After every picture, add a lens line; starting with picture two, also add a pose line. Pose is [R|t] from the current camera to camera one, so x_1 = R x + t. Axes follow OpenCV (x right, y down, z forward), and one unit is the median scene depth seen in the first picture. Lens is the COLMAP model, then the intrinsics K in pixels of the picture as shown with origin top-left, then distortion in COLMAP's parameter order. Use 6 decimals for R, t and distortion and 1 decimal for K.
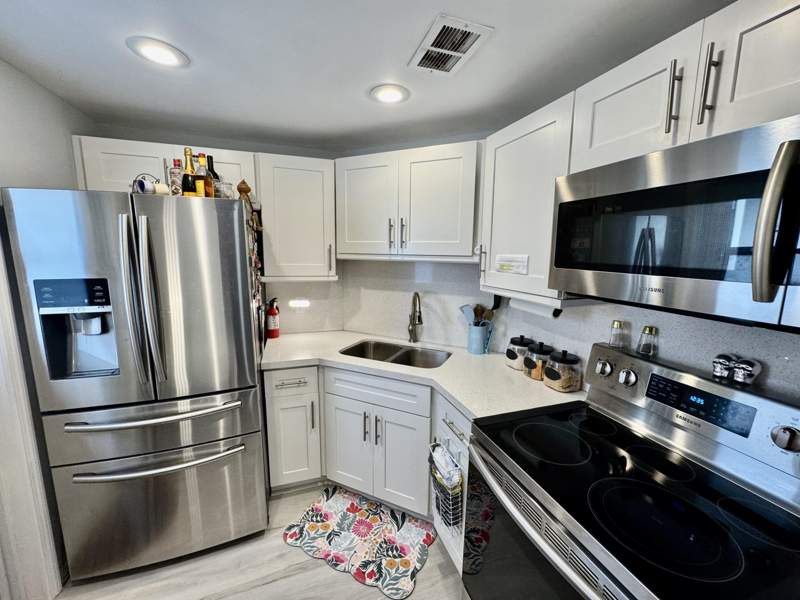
lens RADIAL K [[320.5, 0, 399.0], [0, 320.5, 299.3], [0, 0, 1]] dist [-0.001766, -0.000176]
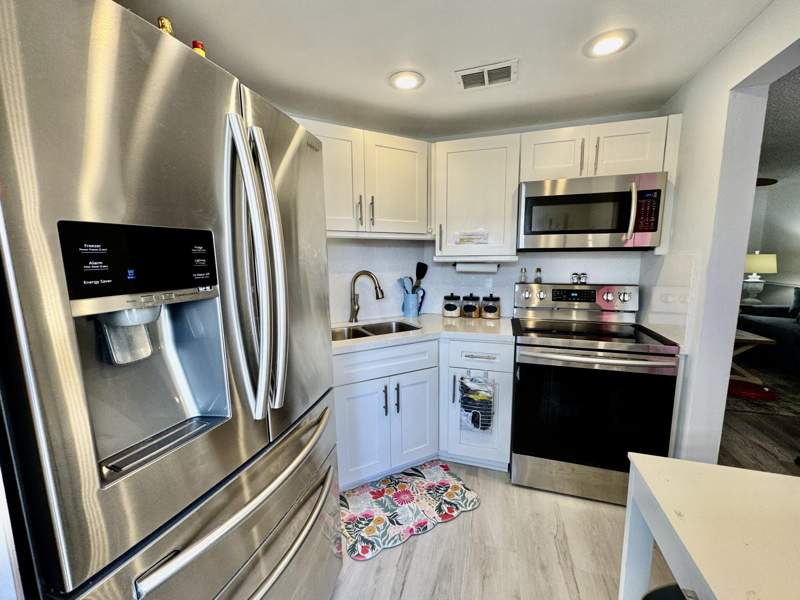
lens RADIAL K [[320.5, 0, 399.6], [0, 320.5, 300.2], [0, 0, 1]] dist [-0.001766, -0.000176]
pose [[0.597942, -0.122760, 0.792083, -0.918839], [0.138997, 0.989111, 0.048367, 0.048401], [-0.789395, 0.081177, 0.608495, 0.367441]]
